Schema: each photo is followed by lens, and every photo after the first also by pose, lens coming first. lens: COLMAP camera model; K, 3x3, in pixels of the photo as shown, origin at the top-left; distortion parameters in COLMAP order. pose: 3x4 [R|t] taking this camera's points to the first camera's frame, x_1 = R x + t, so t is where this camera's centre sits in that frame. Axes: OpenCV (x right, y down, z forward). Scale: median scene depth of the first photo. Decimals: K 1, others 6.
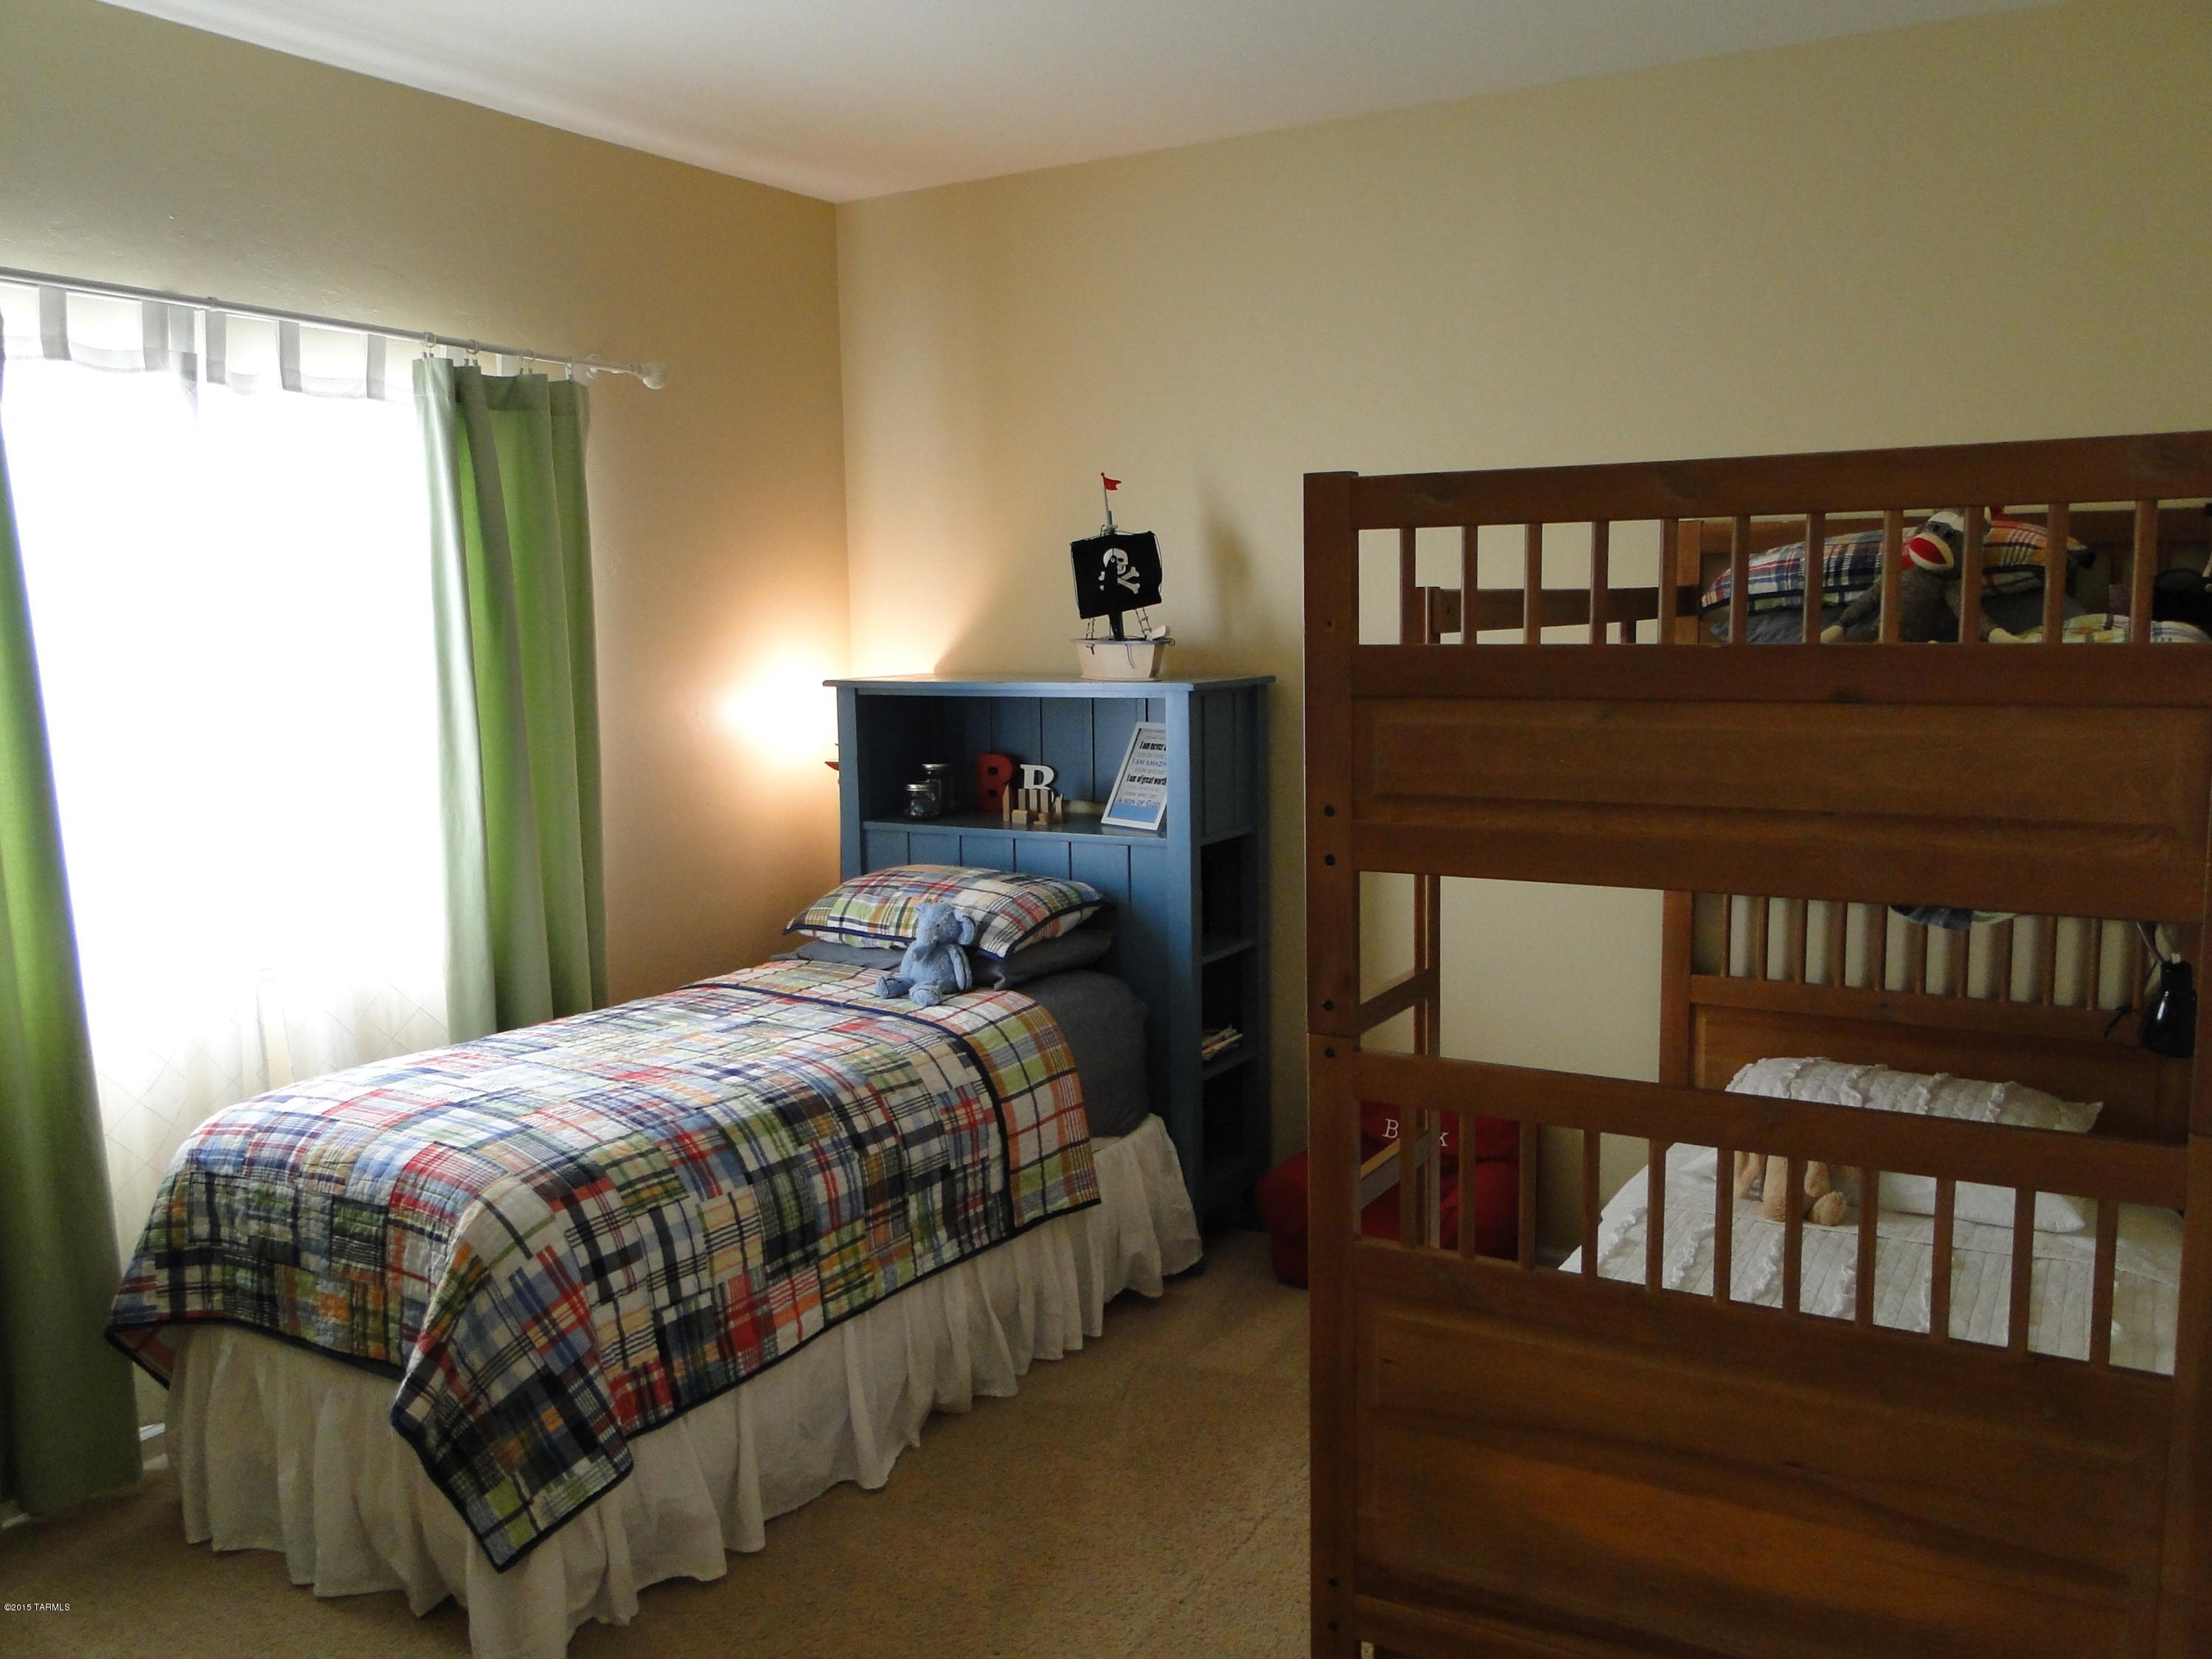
lens RADIAL K [[1826.8, 0, 1099.3], [0, 1826.8, 836.7], [0, 0, 1]] dist [0.005045, -0.006036]
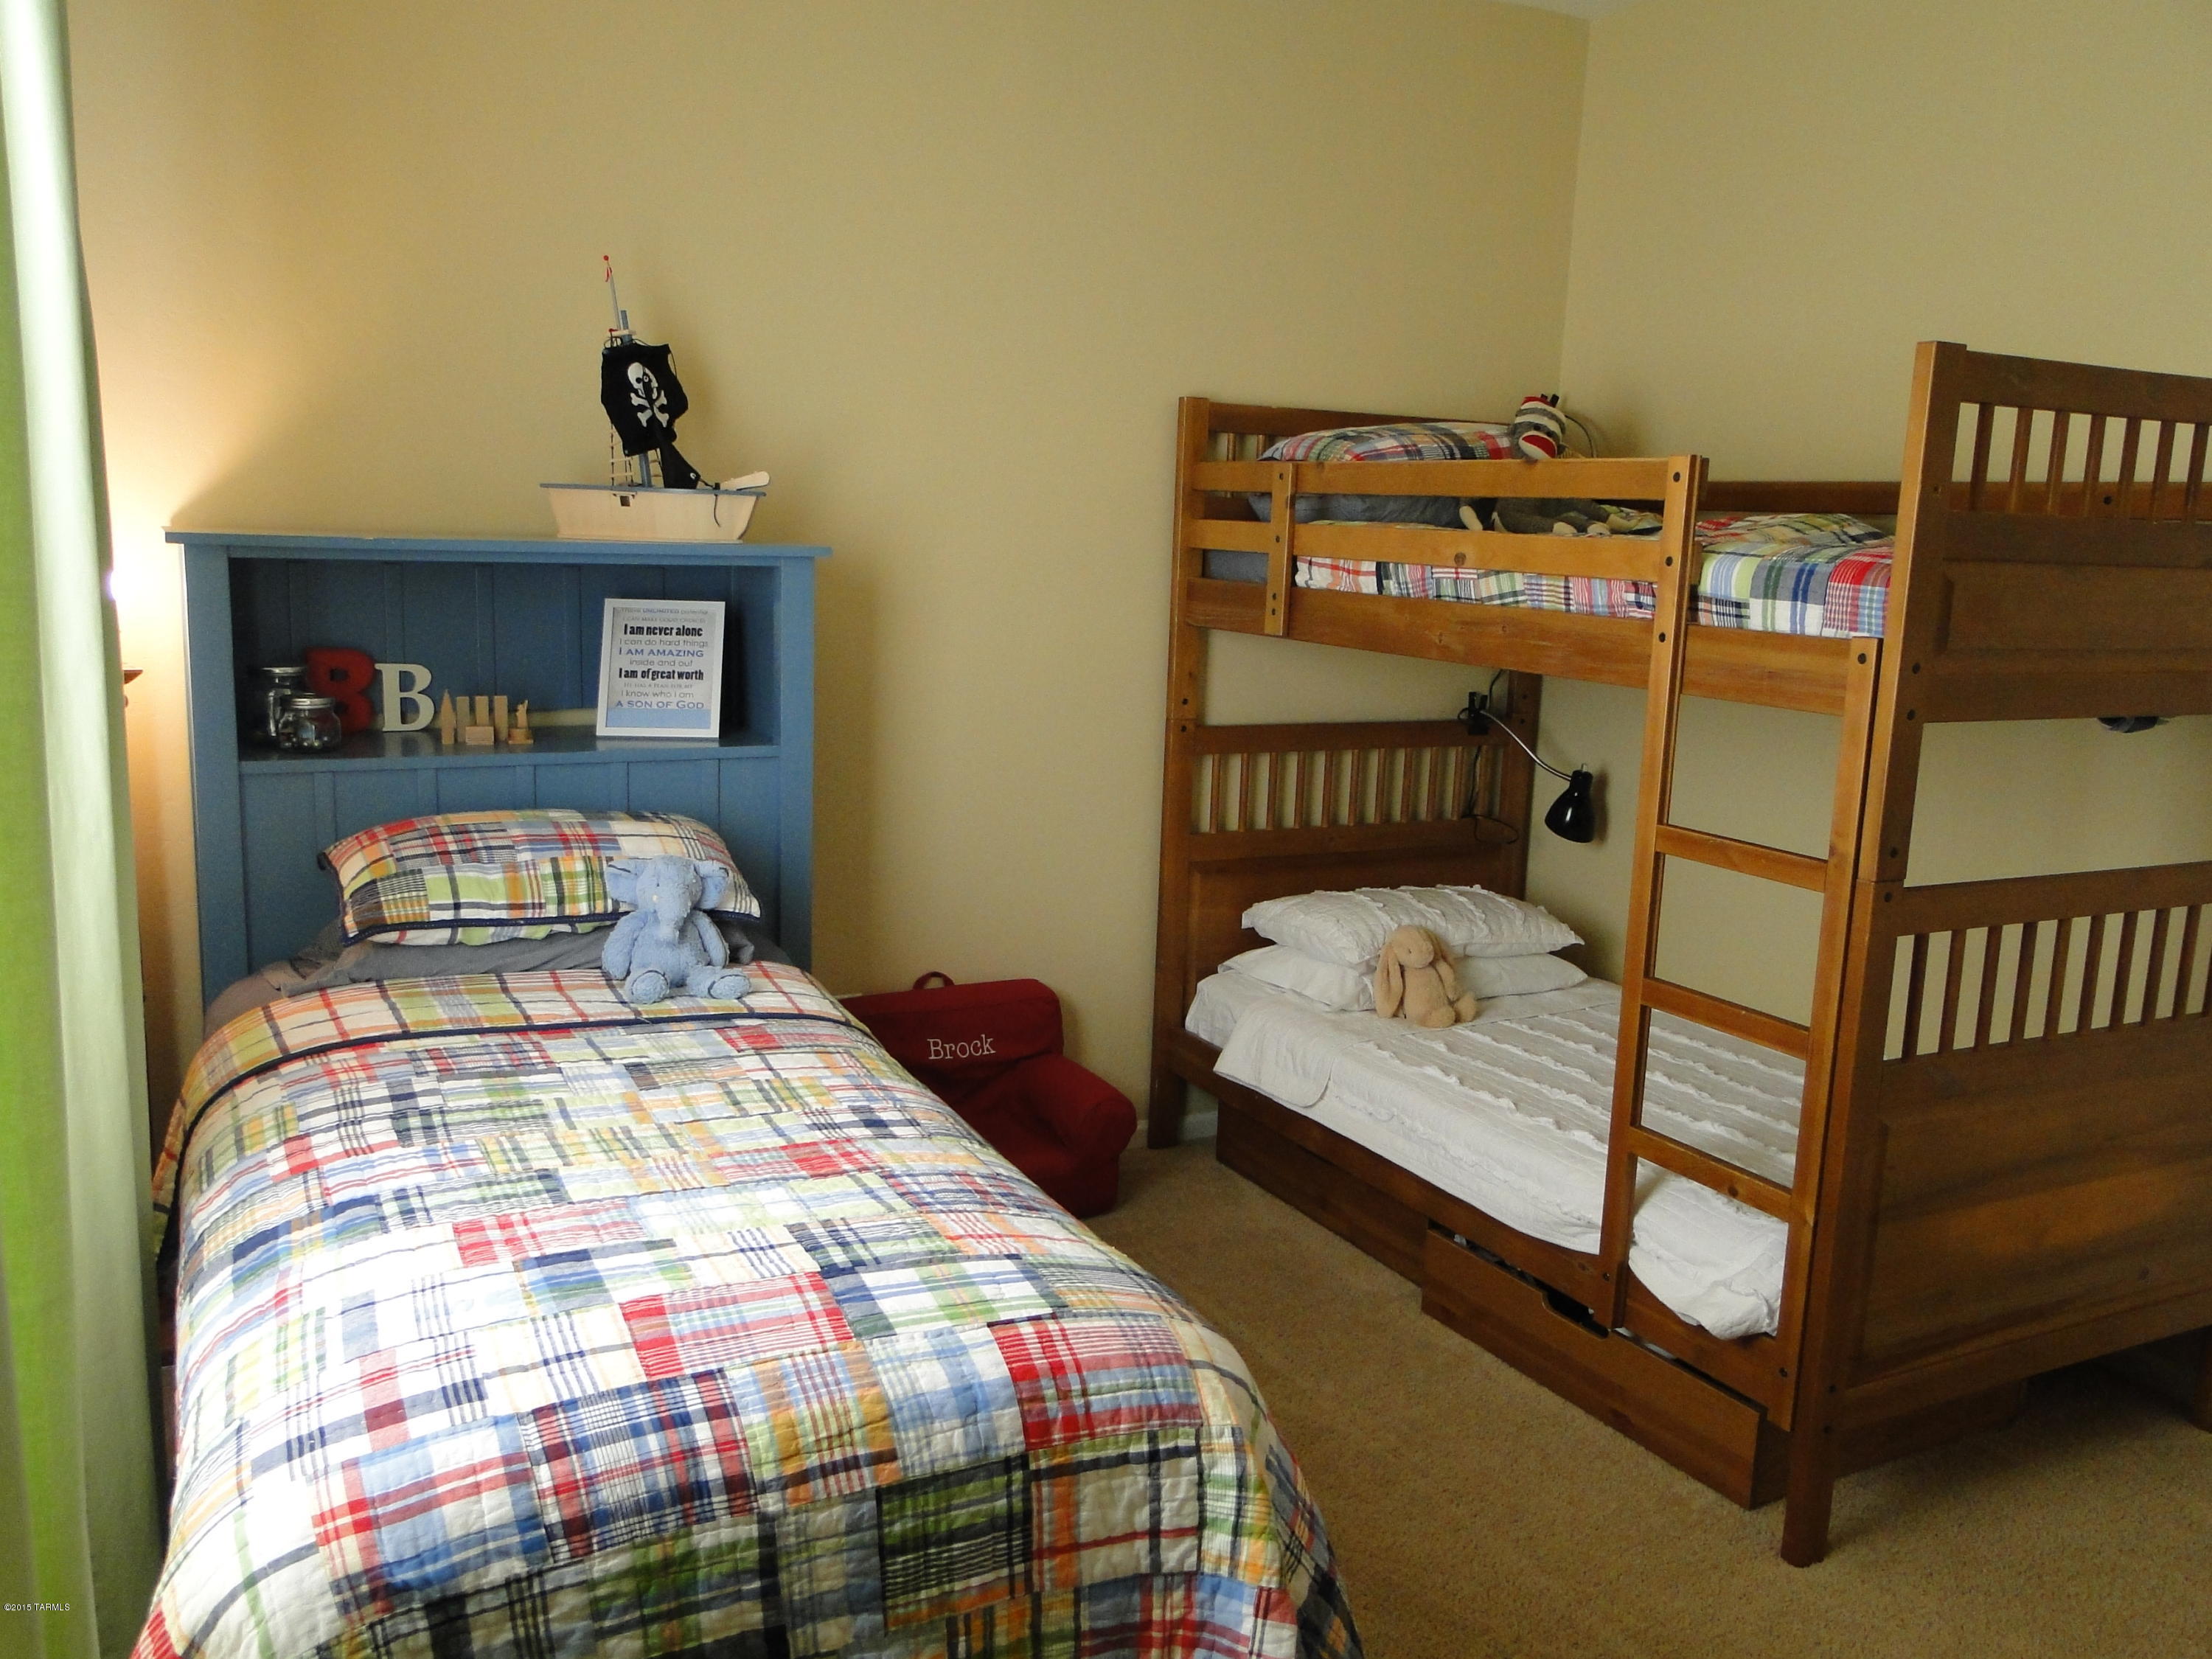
lens RADIAL K [[1826.8, 0, 1099.3], [0, 1826.8, 836.7], [0, 0, 1]] dist [0.005045, -0.006036]
pose [[0.526280, -0.114687, 0.842542, -0.766670], [0.065663, 0.993385, 0.094204, -0.034175], [-0.847772, 0.005747, 0.530329, 0.631091]]
